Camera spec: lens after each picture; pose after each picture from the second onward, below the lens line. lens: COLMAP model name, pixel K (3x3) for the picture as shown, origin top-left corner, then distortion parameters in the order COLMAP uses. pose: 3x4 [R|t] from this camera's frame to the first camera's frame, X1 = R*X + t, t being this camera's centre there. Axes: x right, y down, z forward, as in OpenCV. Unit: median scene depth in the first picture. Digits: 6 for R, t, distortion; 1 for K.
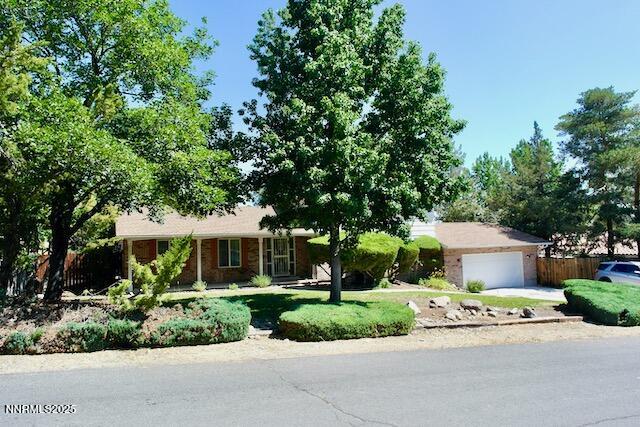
lens RADIAL K [[449.2, 0, 320.0], [0, 449.2, 213.5], [0, 0, 1]] dist [-0.005016, 0.004135]
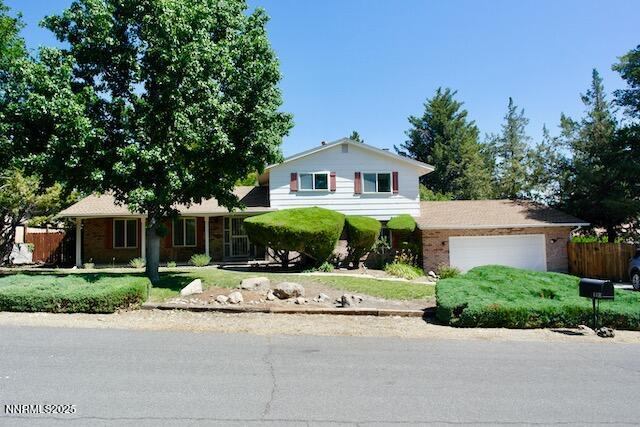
lens RADIAL K [[449.2, 0, 320.0], [0, 449.2, 213.5], [0, 0, 1]] dist [-0.005016, 0.004135]
pose [[0.942635, -0.010683, -0.333655, 0.425558], [0.017976, 0.999662, 0.018776, 0.032320], [0.333342, -0.023696, 0.942508, 0.153372]]
